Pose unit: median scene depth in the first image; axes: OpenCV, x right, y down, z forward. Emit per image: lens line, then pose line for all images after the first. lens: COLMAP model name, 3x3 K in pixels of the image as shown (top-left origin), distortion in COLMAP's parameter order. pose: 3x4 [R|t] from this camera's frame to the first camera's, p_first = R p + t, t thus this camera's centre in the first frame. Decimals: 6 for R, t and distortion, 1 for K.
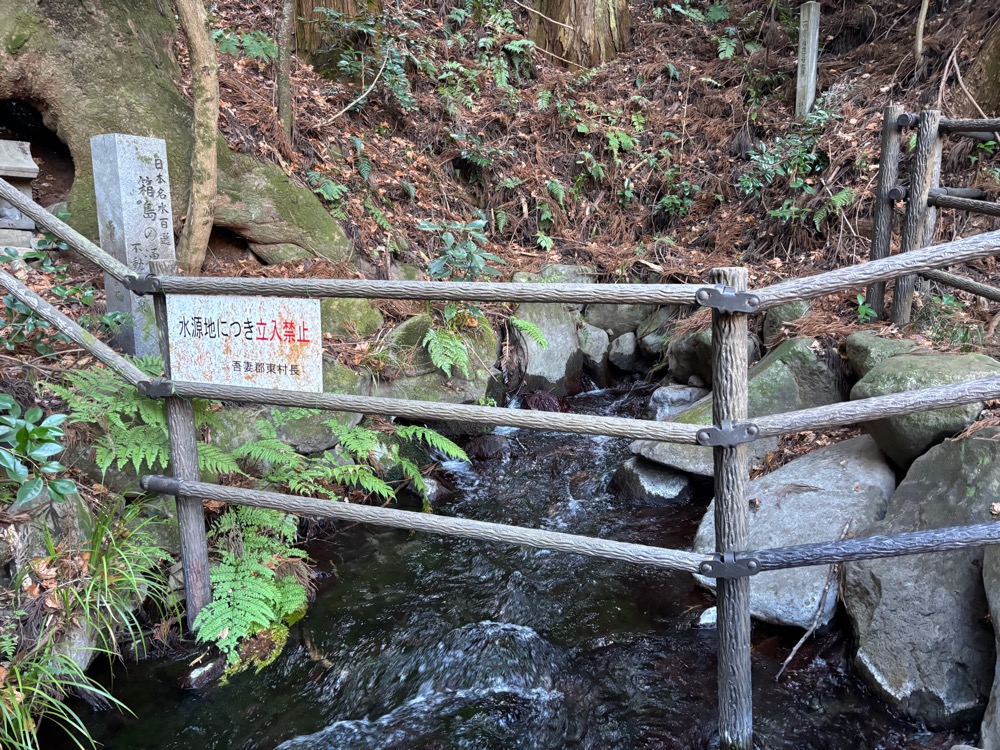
lens RADIAL K [[761.2, 0, 500.4], [0, 761.2, 379.4], [0, 0, 1]] dist [0.012644, -0.014537]
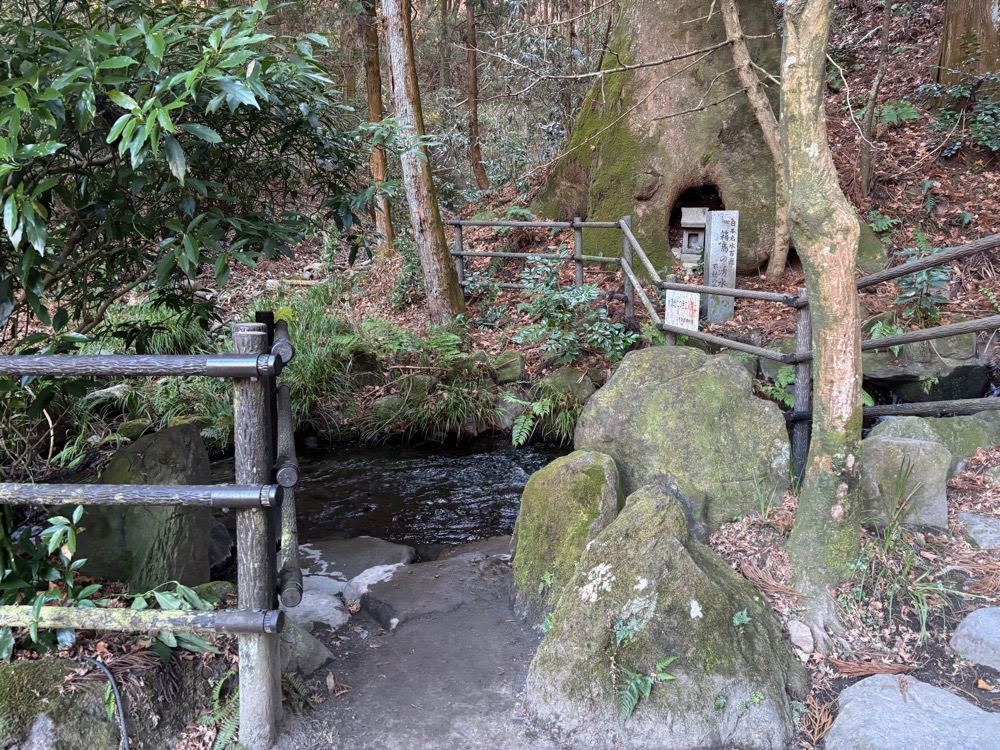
lens RADIAL K [[761.2, 0, 499.4], [0, 761.2, 376.9], [0, 0, 1]] dist [0.012644, -0.014537]
pose [[0.526412, 0.141086, -0.838442, 0.914457], [-0.139515, 0.987103, 0.078507, 0.035009], [0.838705, 0.075648, 0.539307, -0.516509]]
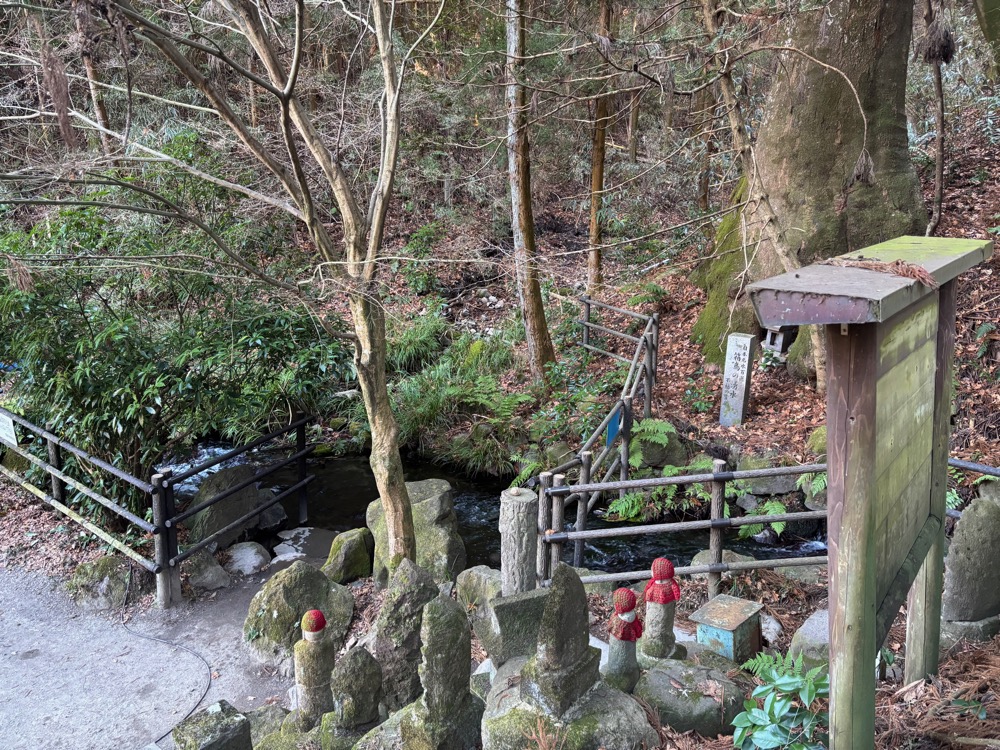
lens RADIAL K [[761.2, 0, 499.4], [0, 761.2, 373.7], [0, 0, 1]] dist [0.012644, -0.014537]
pose [[-0.031181, 0.267977, -0.962920, 1.807630], [-0.192769, 0.943690, 0.268868, -0.678748], [0.980749, 0.194005, 0.022232, 0.224118]]
